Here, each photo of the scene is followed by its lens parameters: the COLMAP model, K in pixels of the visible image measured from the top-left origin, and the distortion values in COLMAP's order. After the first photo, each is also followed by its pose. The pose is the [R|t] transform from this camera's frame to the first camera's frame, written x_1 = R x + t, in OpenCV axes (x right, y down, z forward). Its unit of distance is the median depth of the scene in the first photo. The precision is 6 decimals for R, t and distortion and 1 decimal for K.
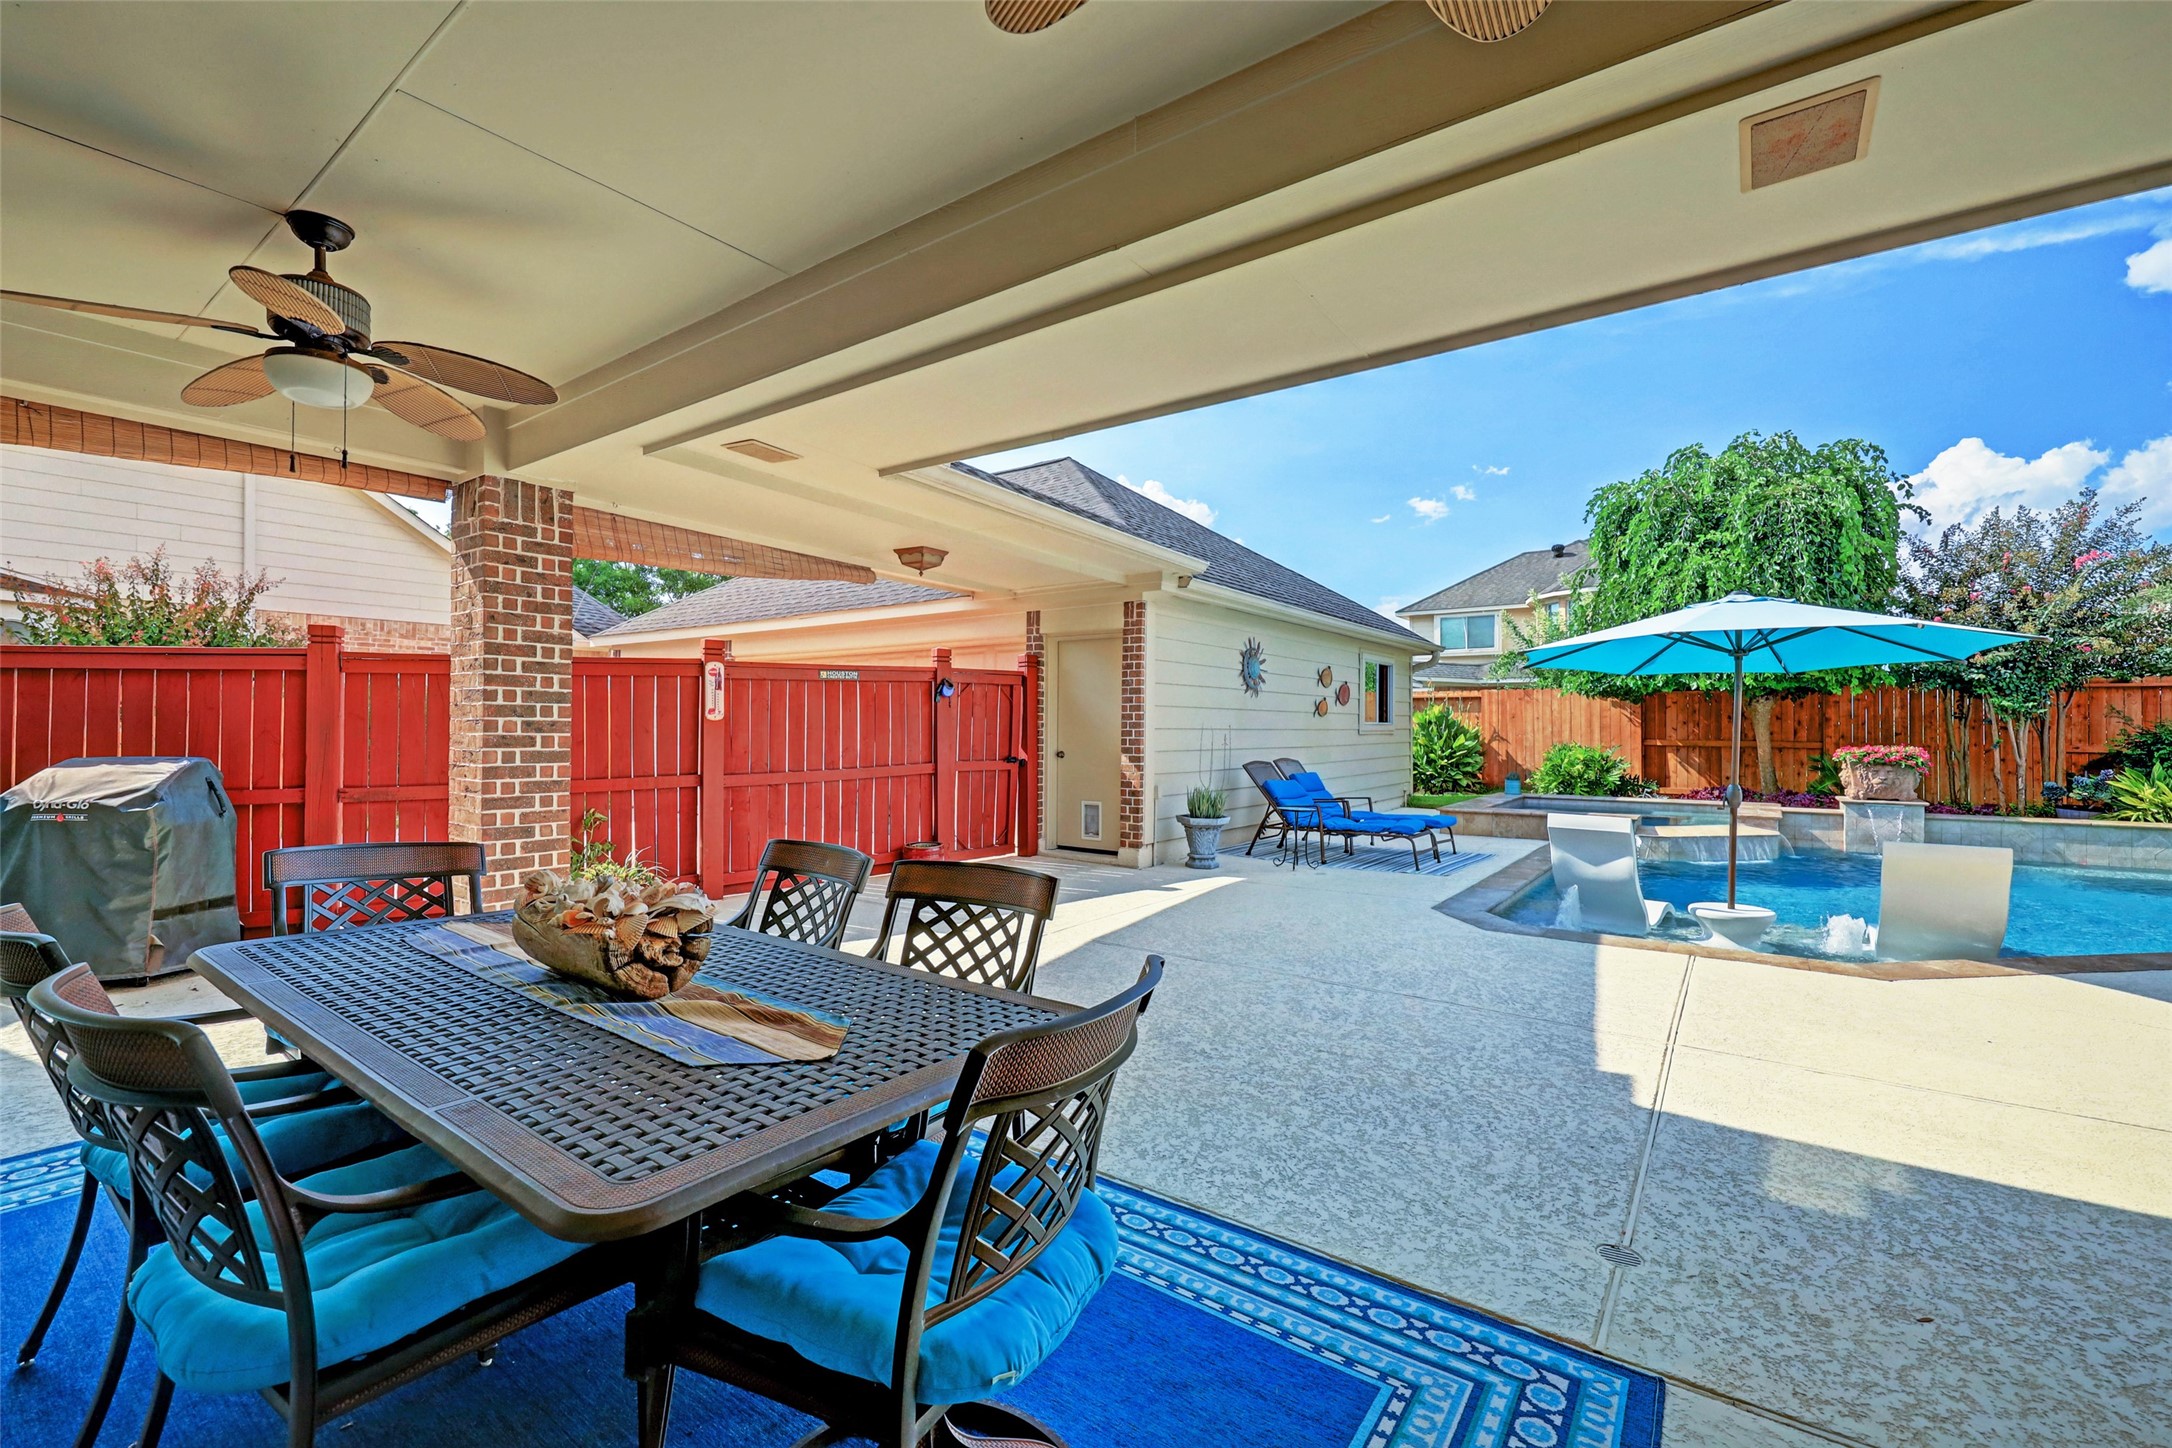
lens RADIAL K [[896.8, 0, 1063.4], [0, 896.8, 720.3], [0, 0, 1]] dist [-0.001541, 0.000833]
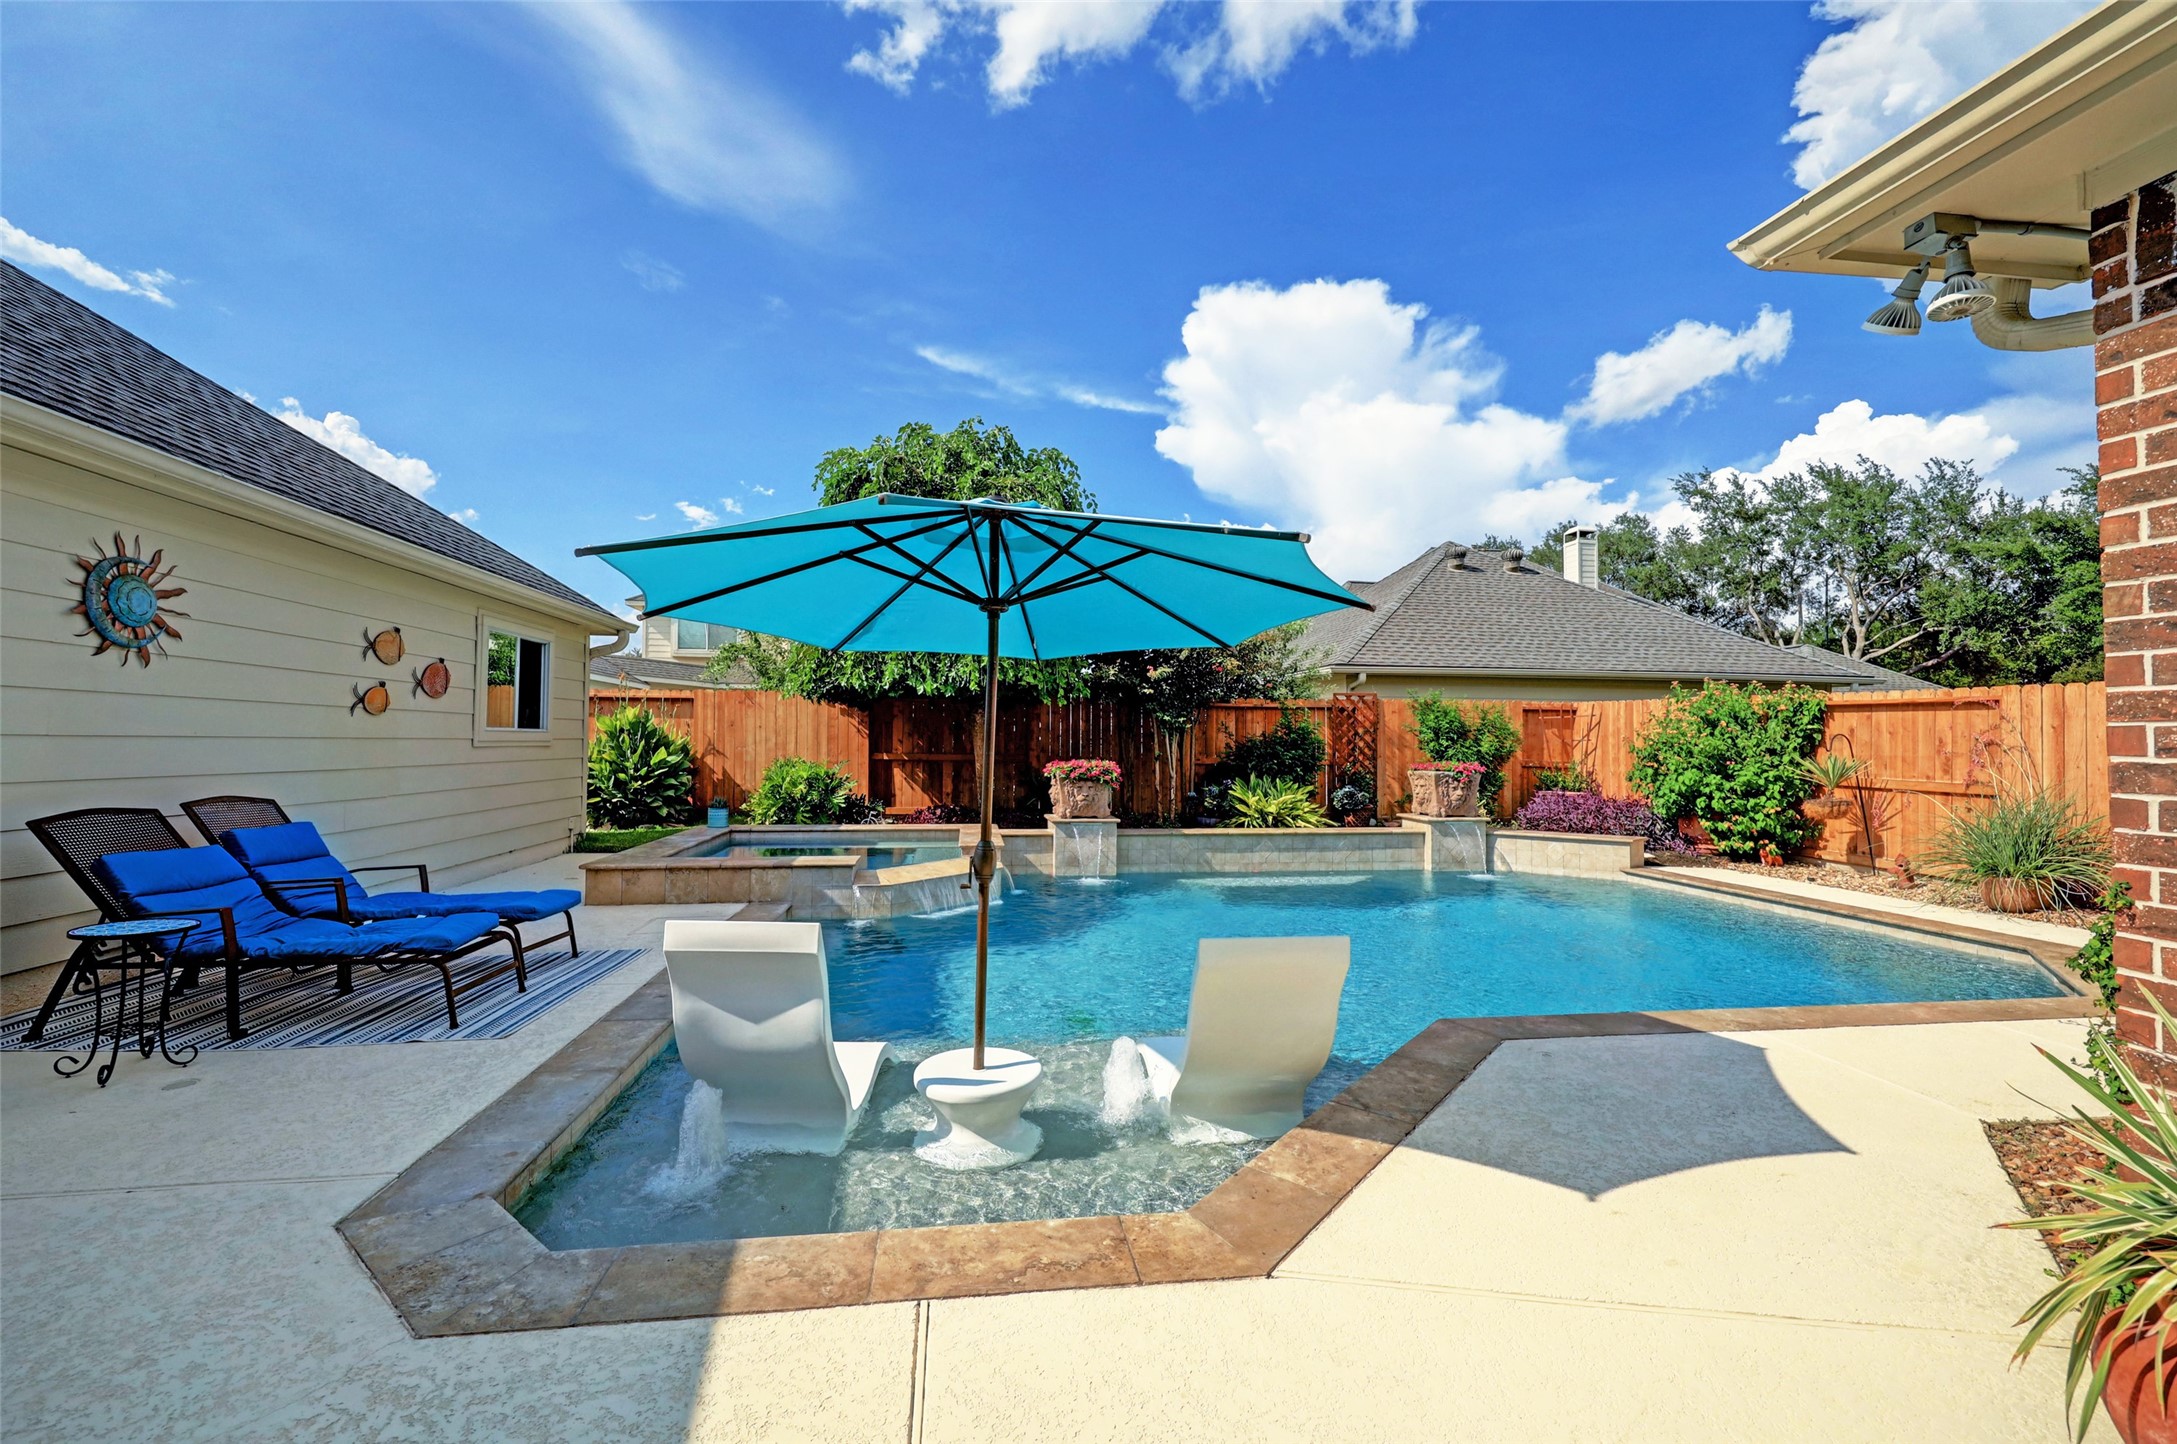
lens RADIAL K [[898.9, 0, 1036.9], [0, 898.9, 722.9], [0, 0, 1]] dist [-0.001541, 0.000833]
pose [[0.733535, 0.019581, 0.679370, 0.188205], [-0.013236, 0.999807, -0.014526, 0.003070], [-0.679523, 0.001663, 0.733652, 0.273899]]
